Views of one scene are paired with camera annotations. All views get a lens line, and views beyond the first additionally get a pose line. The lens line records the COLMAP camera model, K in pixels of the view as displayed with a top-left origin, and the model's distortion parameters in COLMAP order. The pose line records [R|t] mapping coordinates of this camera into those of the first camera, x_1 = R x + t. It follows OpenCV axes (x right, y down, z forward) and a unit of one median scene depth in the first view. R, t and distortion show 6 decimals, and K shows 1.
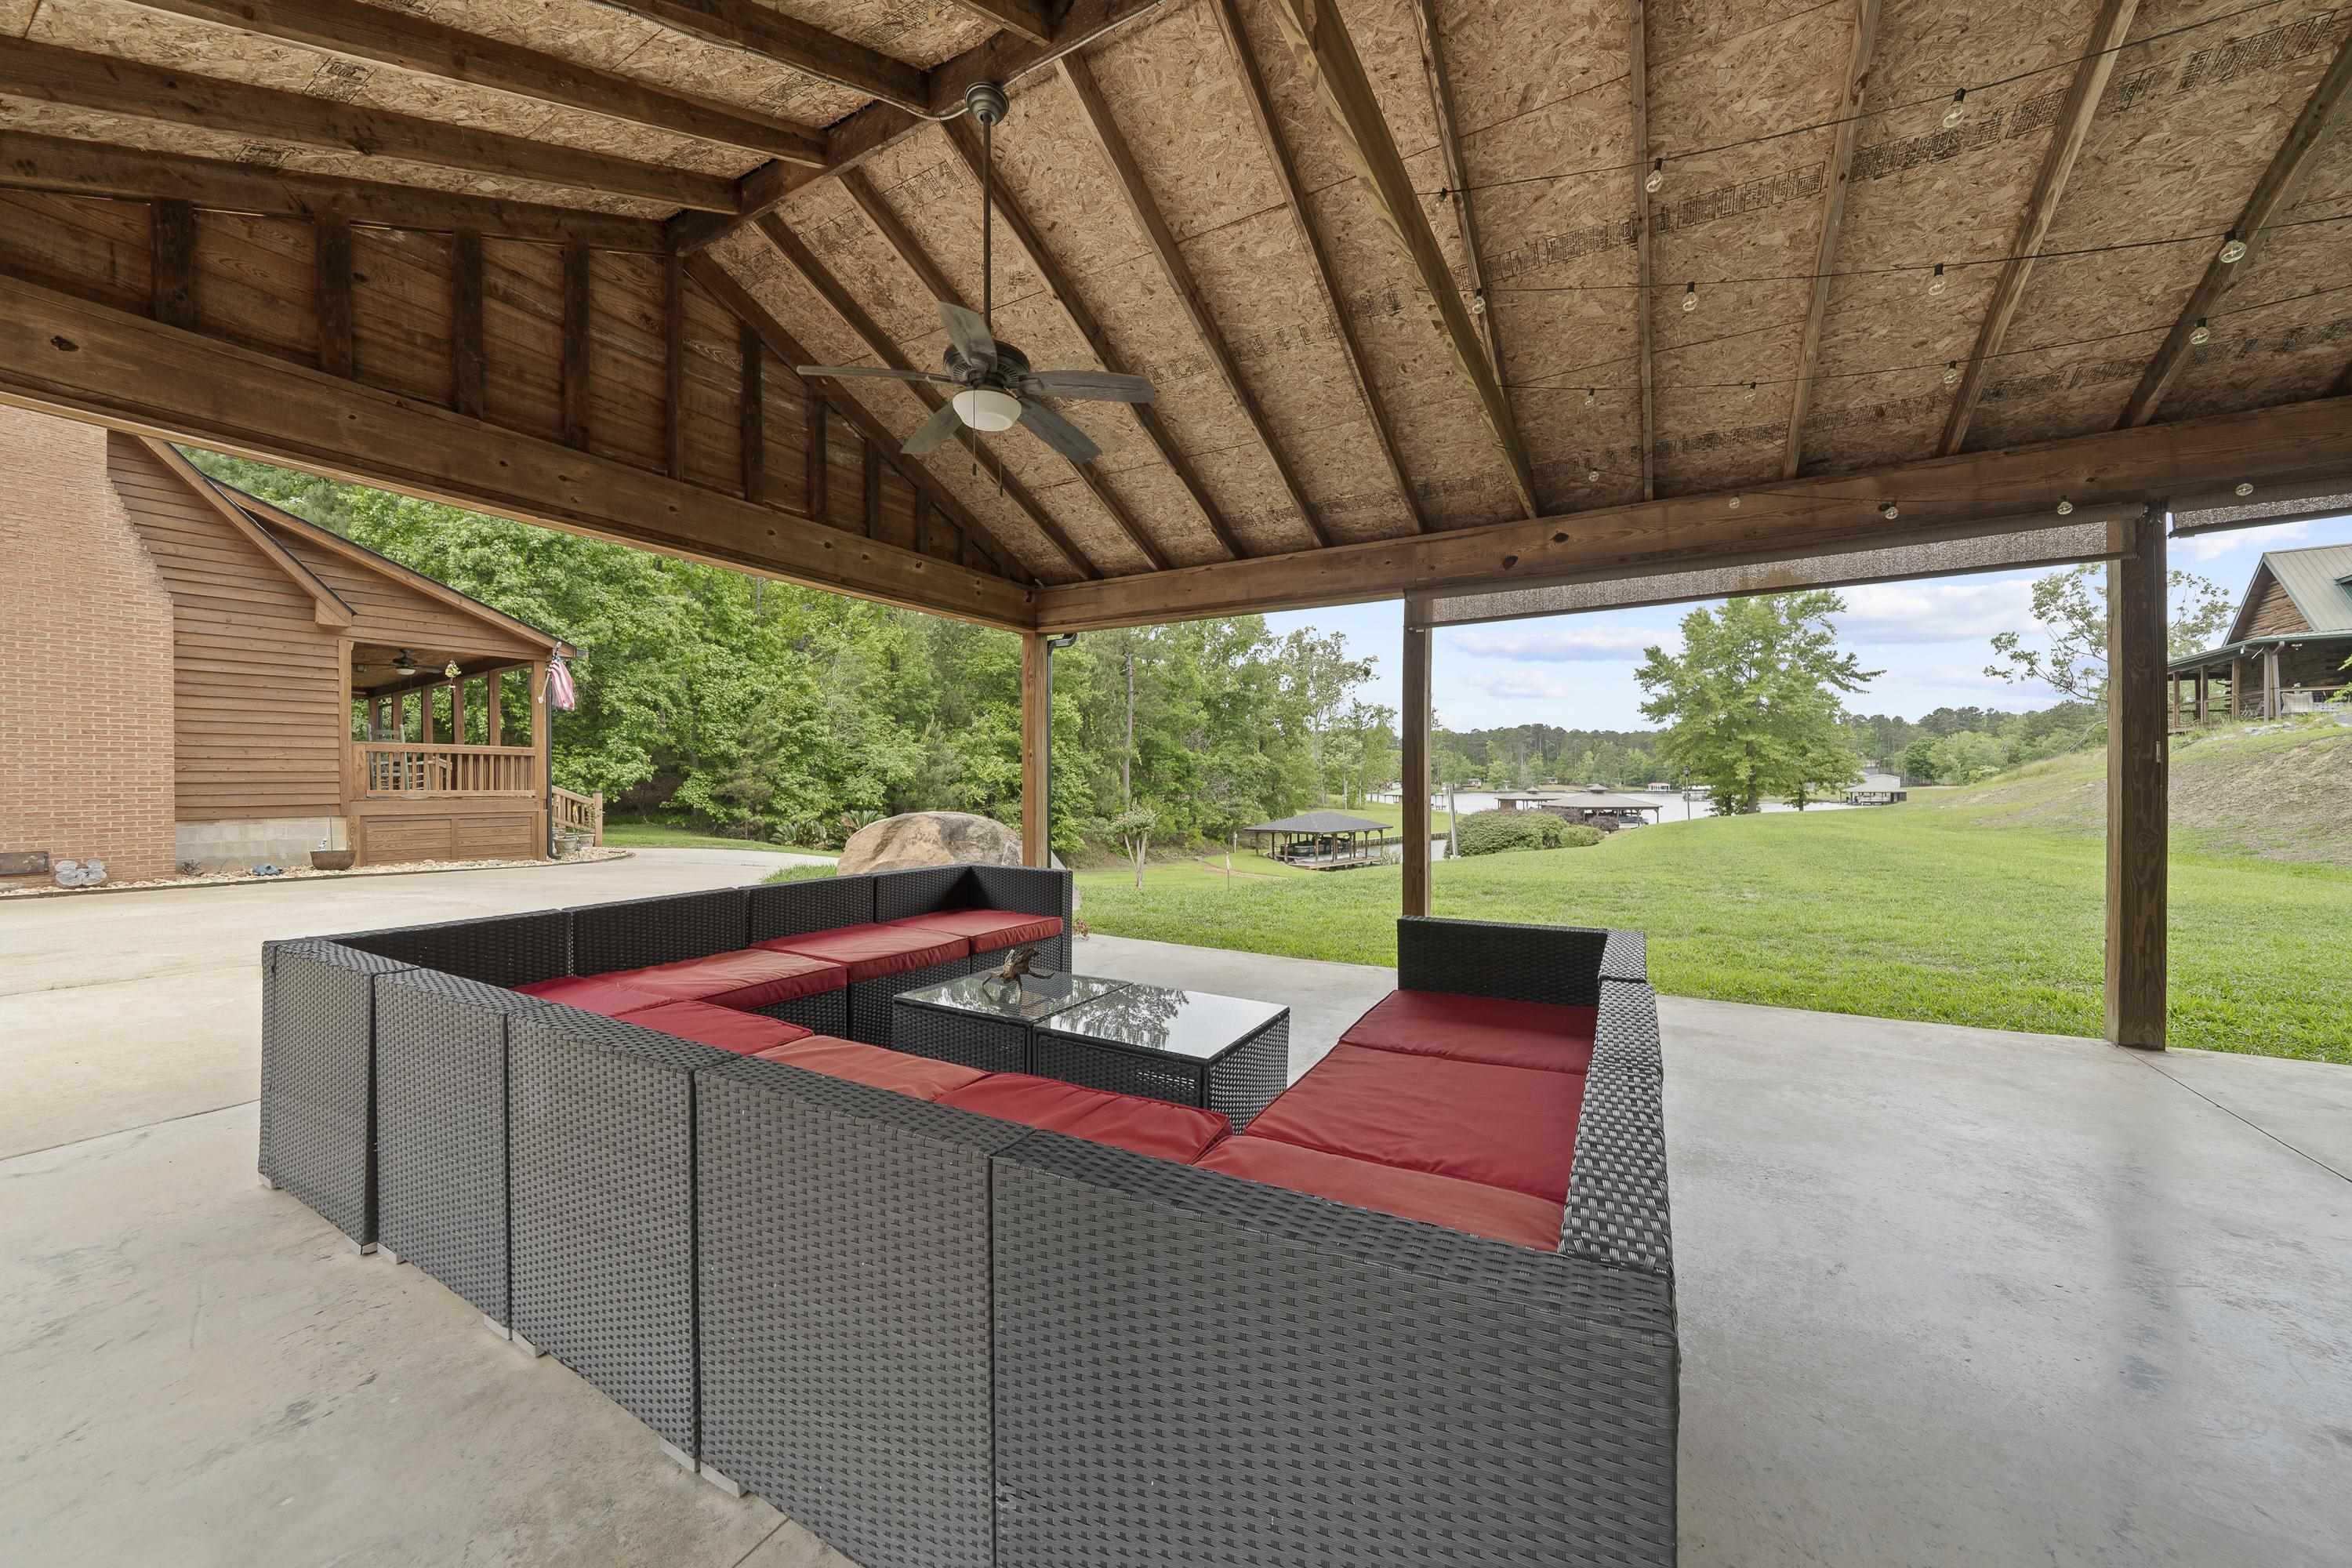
lens RADIAL K [[821.9, 0, 1203.8], [0, 821.9, 776.7], [0, 0, 1]] dist [-0.010092, 0.000865]
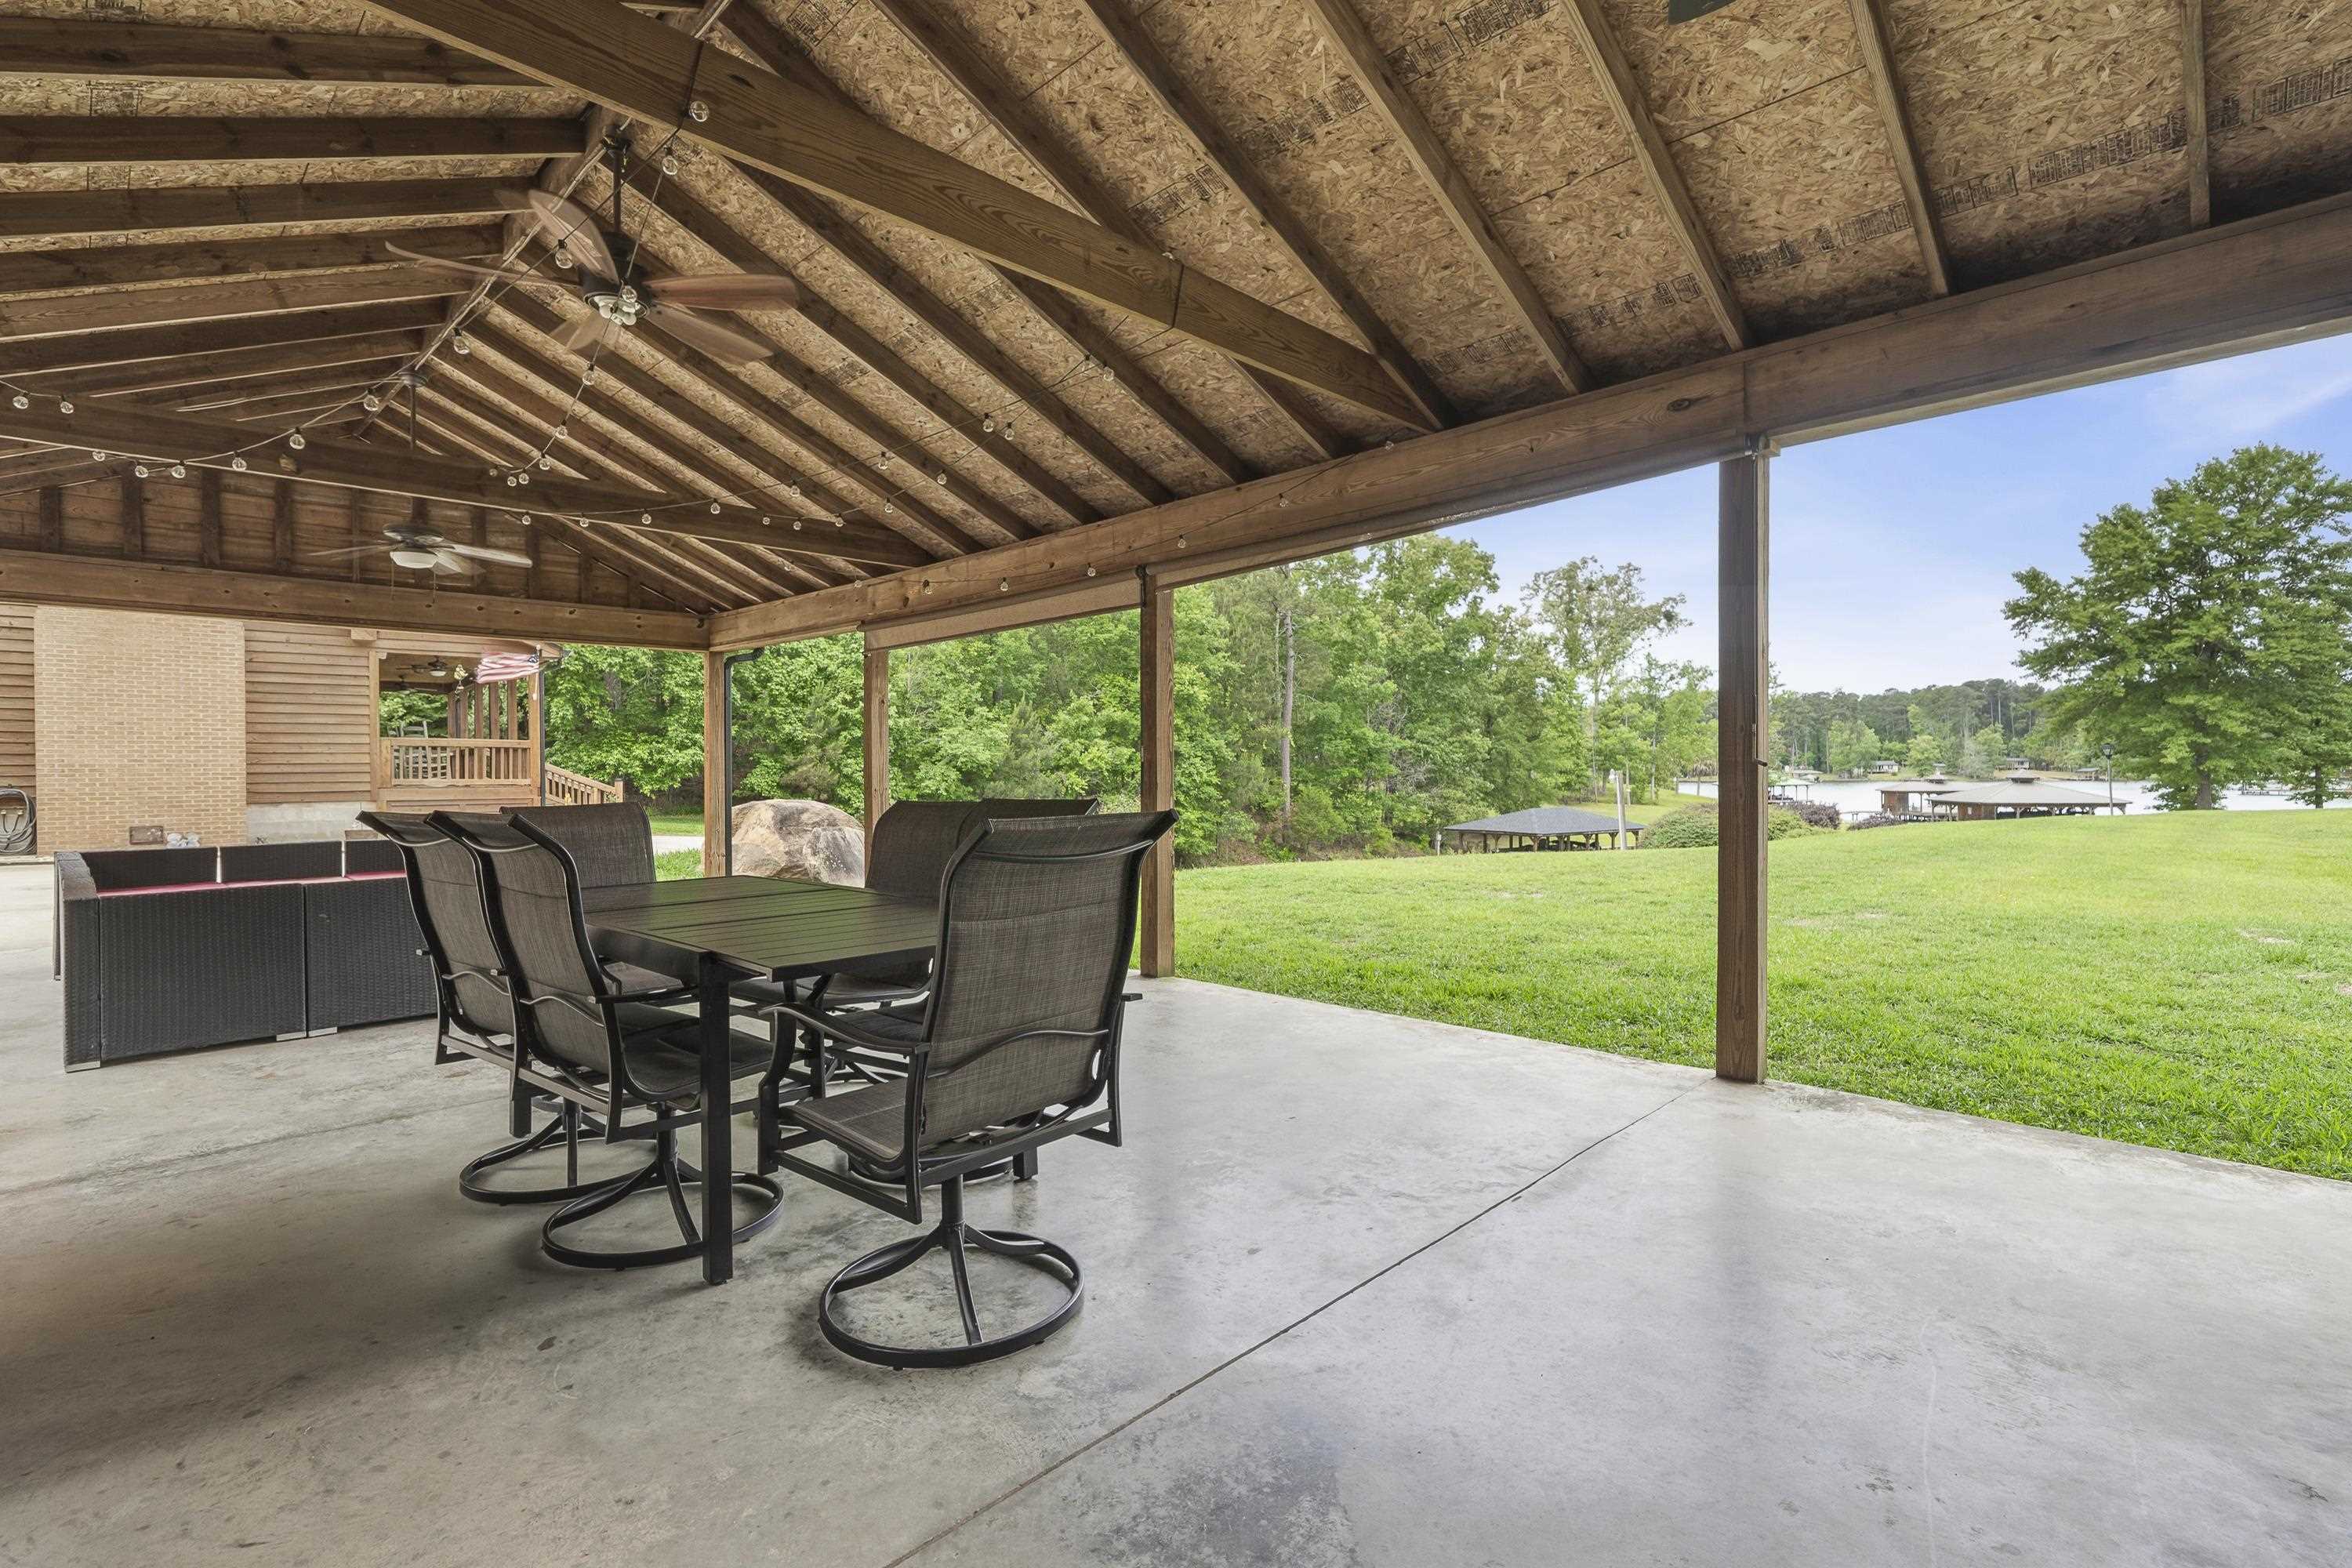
lens RADIAL K [[1064.3, 0, 1201.3], [0, 1064.3, 764.8], [0, 0, 1]] dist [0.000148, 0.001082]
pose [[0.968161, -0.002838, -0.250310, 0.171380], [0.003767, 0.999988, 0.003234, -0.001503], [0.250298, -0.004074, 0.968160, -0.068227]]
